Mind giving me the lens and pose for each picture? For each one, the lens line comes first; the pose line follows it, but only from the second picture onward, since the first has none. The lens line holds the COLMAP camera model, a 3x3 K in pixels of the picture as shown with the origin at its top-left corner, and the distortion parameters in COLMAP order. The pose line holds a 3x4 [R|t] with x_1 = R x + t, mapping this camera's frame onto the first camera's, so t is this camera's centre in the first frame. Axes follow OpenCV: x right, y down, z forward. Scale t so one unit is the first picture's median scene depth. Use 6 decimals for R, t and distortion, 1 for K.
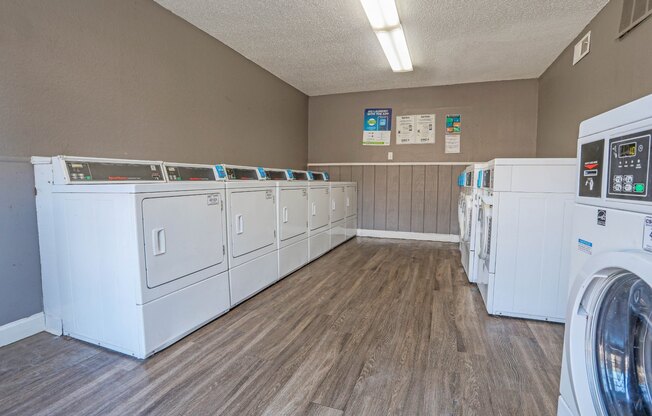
lens RADIAL K [[316.9, 0, 325.7], [0, 316.9, 207.1], [0, 0, 1]] dist [-0.058215, 0.012899]
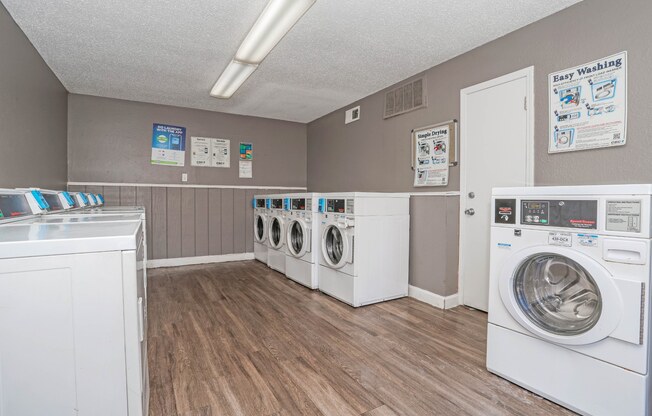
lens RADIAL K [[316.9, 0, 327.1], [0, 316.9, 209.6], [0, 0, 1]] dist [-0.058215, 0.012899]
pose [[0.631657, -0.027946, 0.774744, -0.454750], [0.061384, 0.998015, -0.014047, -0.049831], [-0.772814, 0.056430, 0.632119, 0.158348]]
